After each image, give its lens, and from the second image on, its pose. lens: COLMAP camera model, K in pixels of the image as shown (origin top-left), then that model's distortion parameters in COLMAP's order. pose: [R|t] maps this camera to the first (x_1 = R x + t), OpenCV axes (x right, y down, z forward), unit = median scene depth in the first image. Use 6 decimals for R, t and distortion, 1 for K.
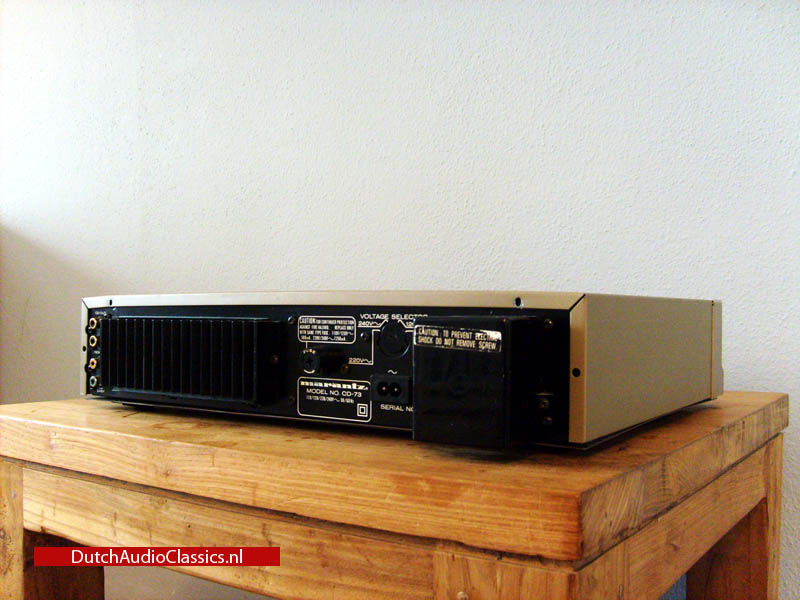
lens RADIAL K [[843.5, 0, 401.0], [0, 843.5, 305.5], [0, 0, 1]] dist [-0.160906, 0.132172]
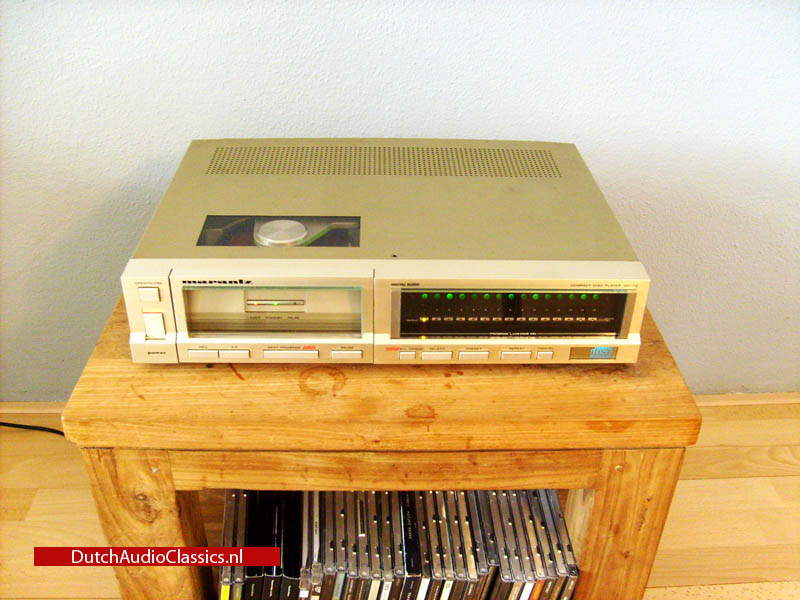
lens RADIAL K [[828.8, 0, 405.9], [0, 828.8, 311.2], [0, 0, 1]] dist [-0.162416, 0.129194]
pose [[0.806679, -0.300575, 0.508845, -0.832701], [-0.030084, 0.839004, 0.543293, -0.667760], [-0.590224, -0.453571, 0.667765, 0.189365]]
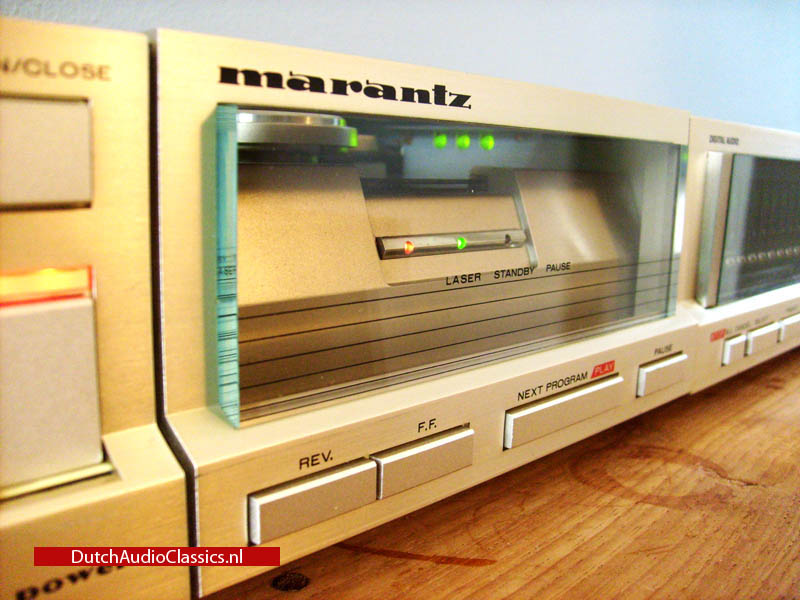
lens RADIAL K [[809.8, 0, 398.8], [0, 809.8, 321.3], [0, 0, 1]] dist [-0.173467, 0.120978]
pose [[0.174928, -0.189542, 0.966165, -0.664295], [-0.038896, 0.979199, 0.199141, 0.020103], [-0.983813, -0.072415, 0.163917, 1.179667]]
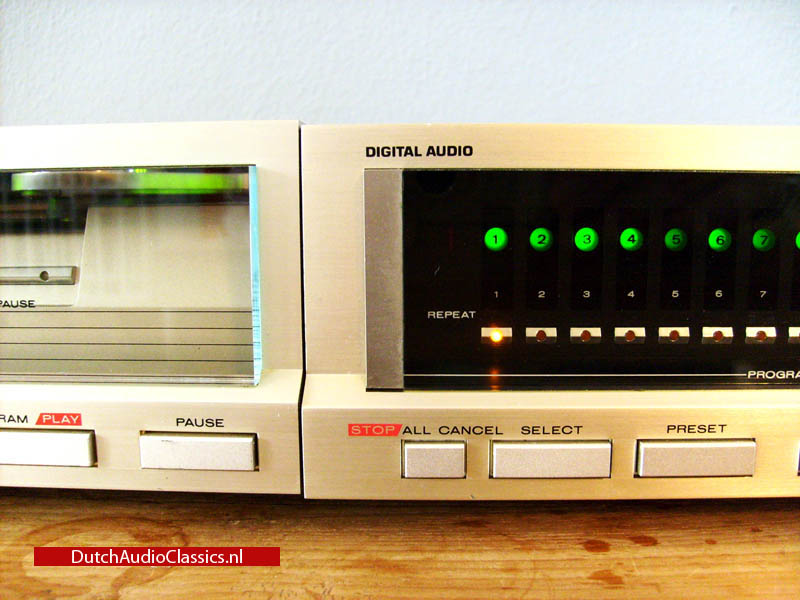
lens RADIAL K [[823.1, 0, 402.8], [0, 823.1, 310.9], [0, 0, 1]] dist [-0.167753, 0.122594]
pose [[0.846800, -0.082851, 0.525419, -0.348554], [-0.000284, 0.987724, 0.156208, 0.012211], [-0.531911, -0.132426, 0.836382, 0.789520]]
